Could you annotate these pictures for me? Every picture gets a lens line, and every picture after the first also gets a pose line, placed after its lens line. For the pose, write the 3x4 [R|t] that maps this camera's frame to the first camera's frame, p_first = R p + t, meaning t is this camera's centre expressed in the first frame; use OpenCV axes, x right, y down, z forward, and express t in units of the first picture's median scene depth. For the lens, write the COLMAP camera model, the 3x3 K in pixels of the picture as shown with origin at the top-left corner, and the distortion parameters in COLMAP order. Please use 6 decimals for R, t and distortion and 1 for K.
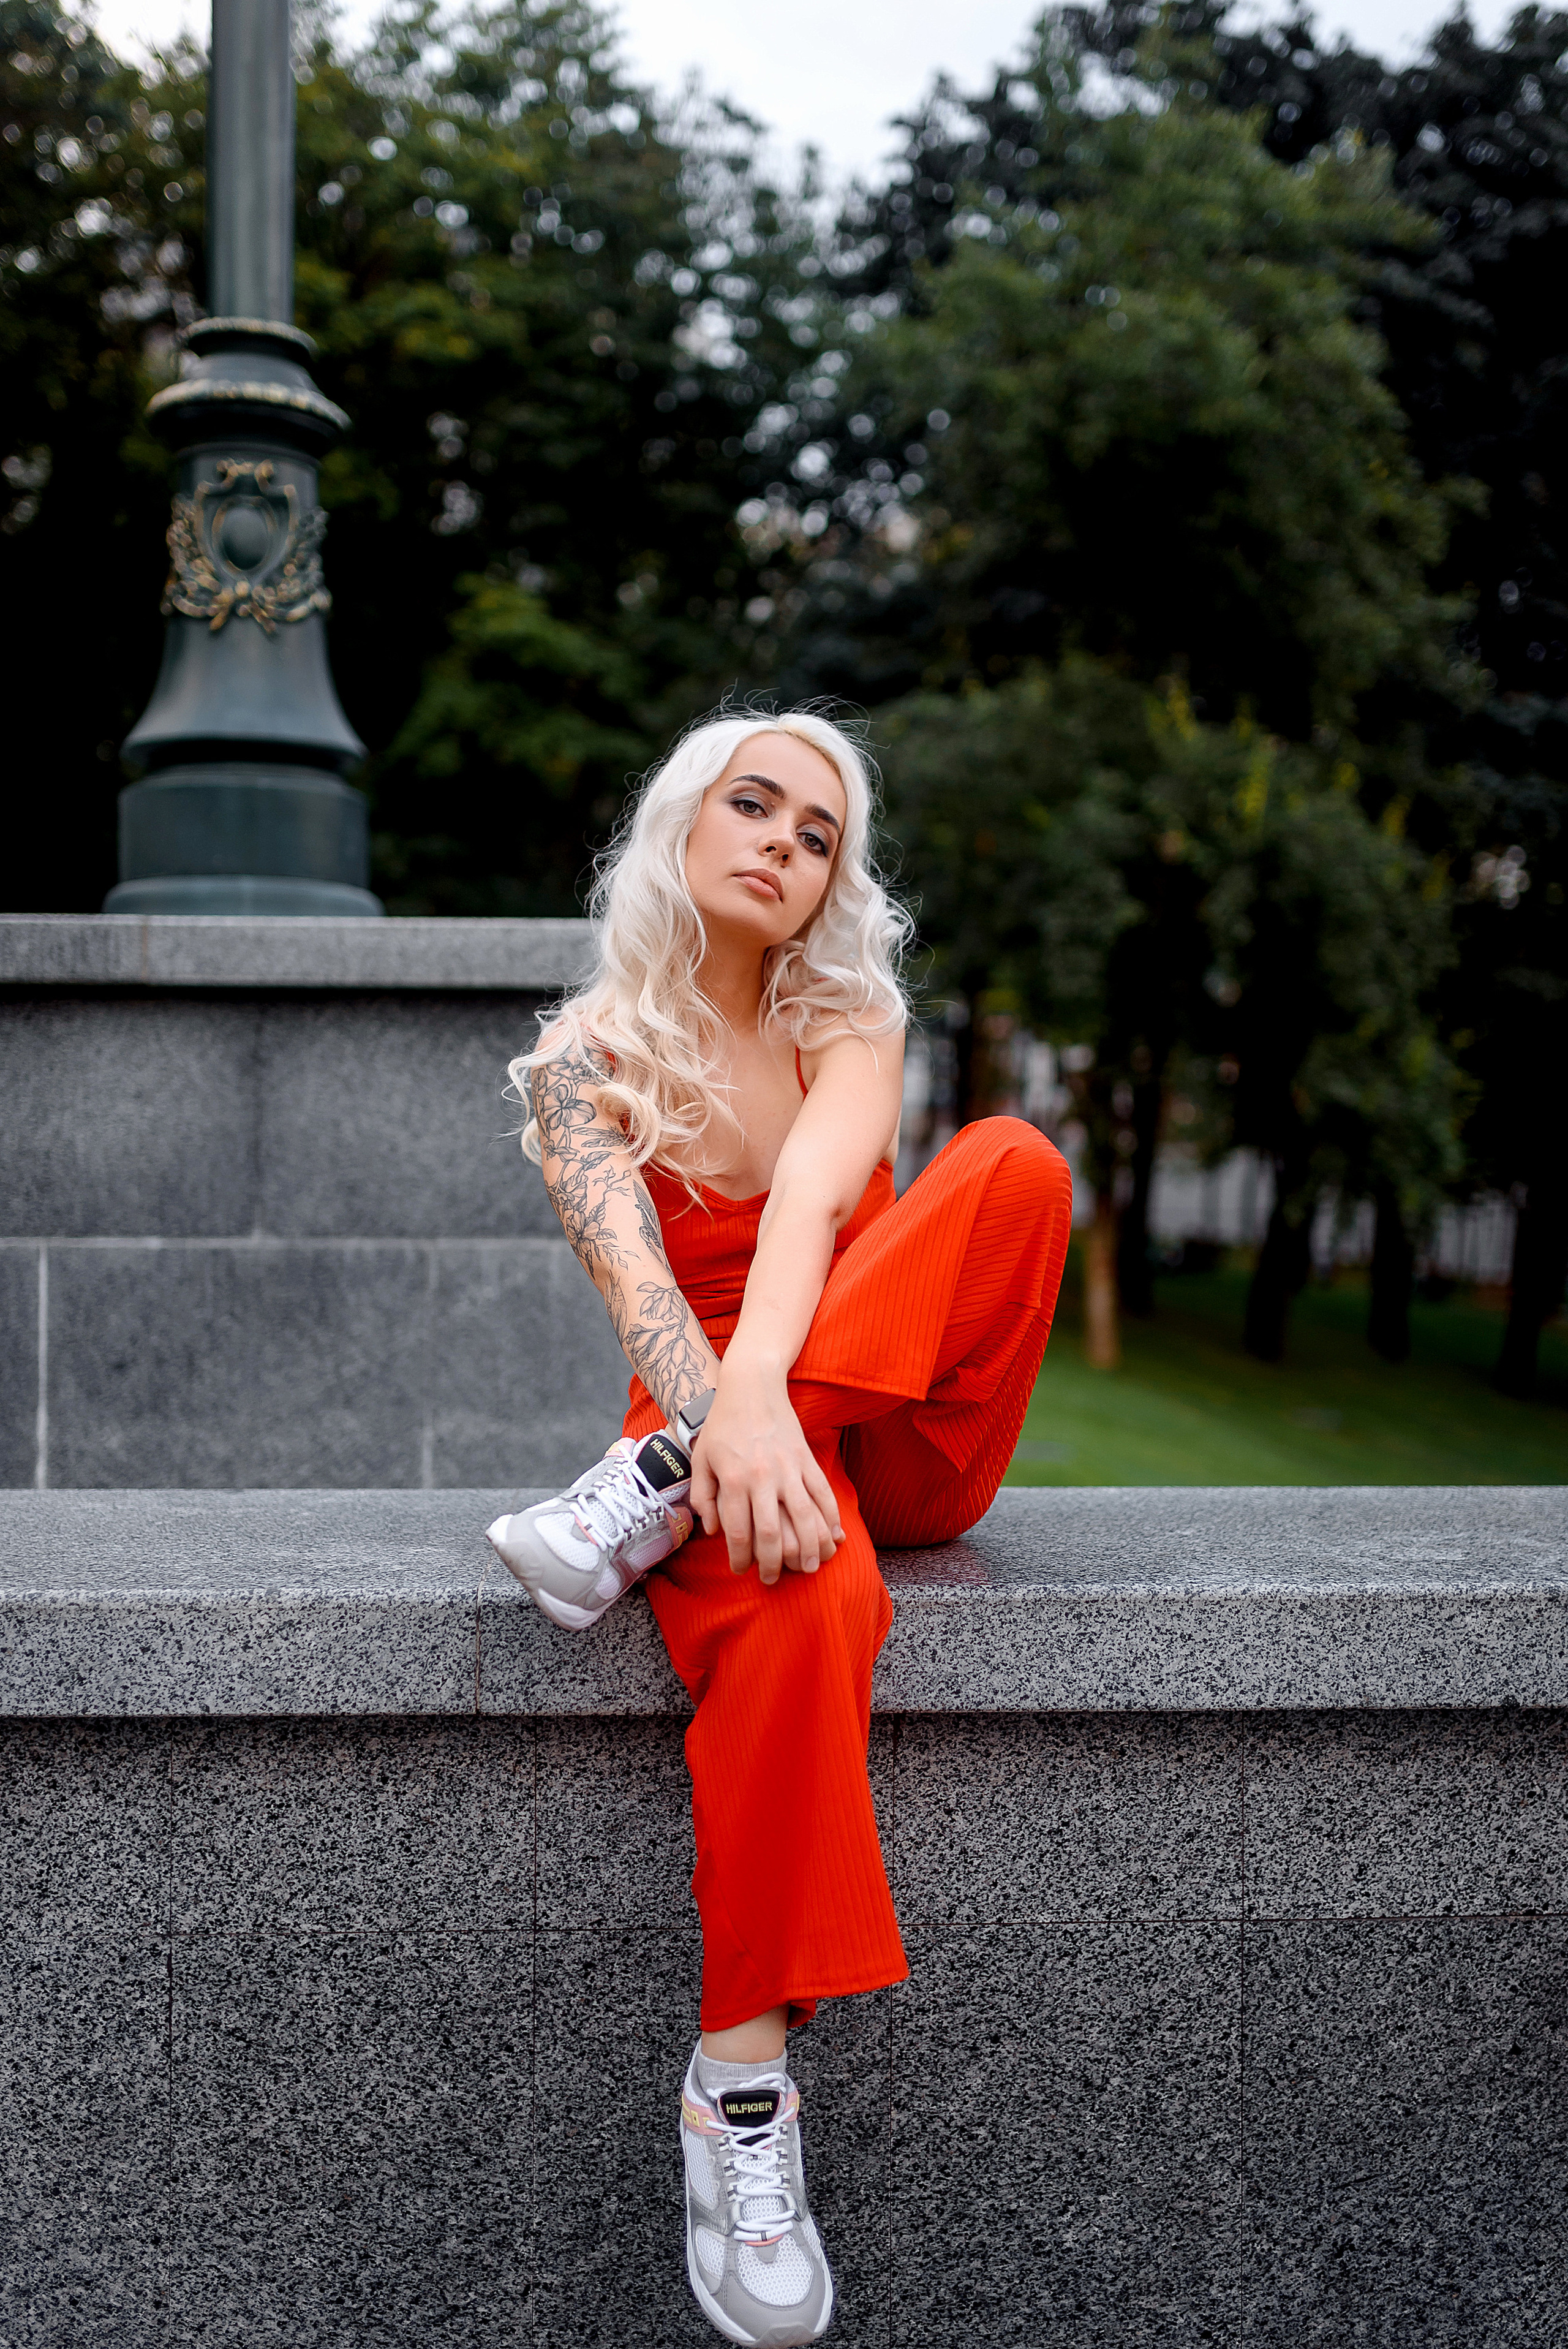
lens RADIAL K [[2351.9, 0, 783.1], [0, 2351.9, 1189.7], [0, 0, 1]] dist [0.004684, -0.013918]
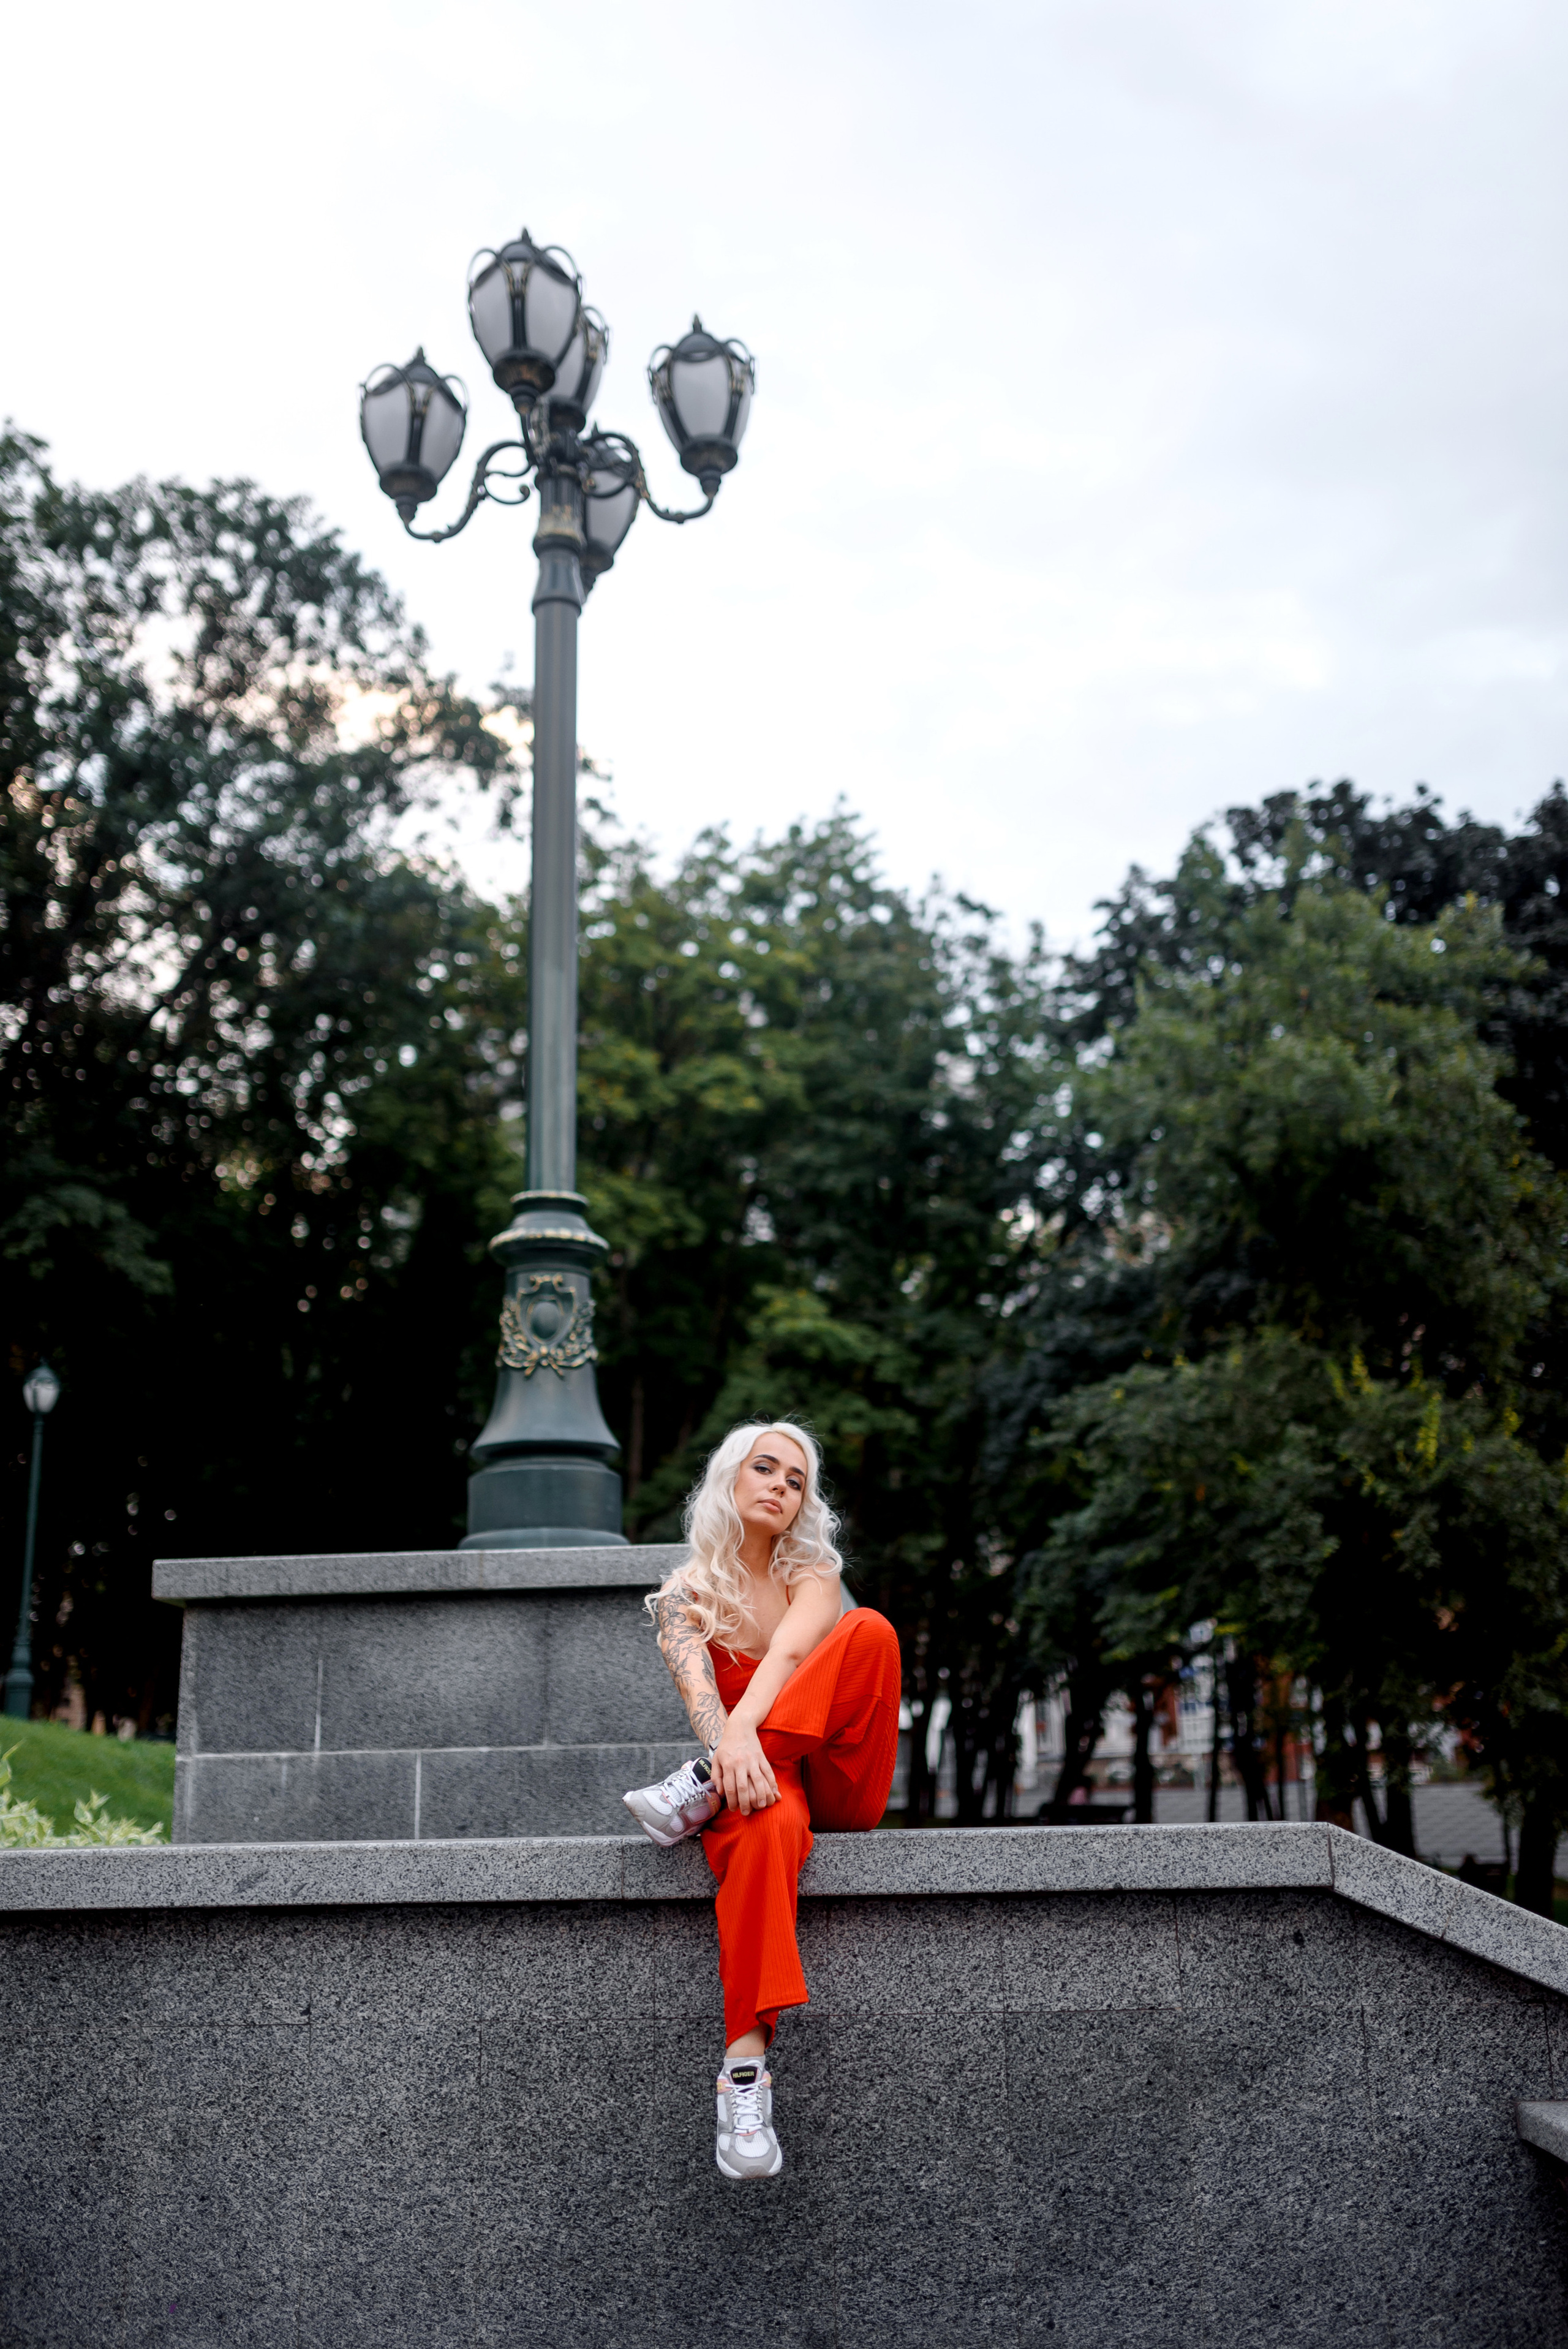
lens RADIAL K [[2351.9, 0, 783.1], [0, 2351.9, 1189.7], [0, 0, 1]] dist [0.004684, -0.013918]
pose [[0.988991, -0.061334, -0.134669, 0.183093], [0.021417, 0.959805, -0.279849, 0.111417], [0.146420, 0.273884, 0.950552, -0.634330]]
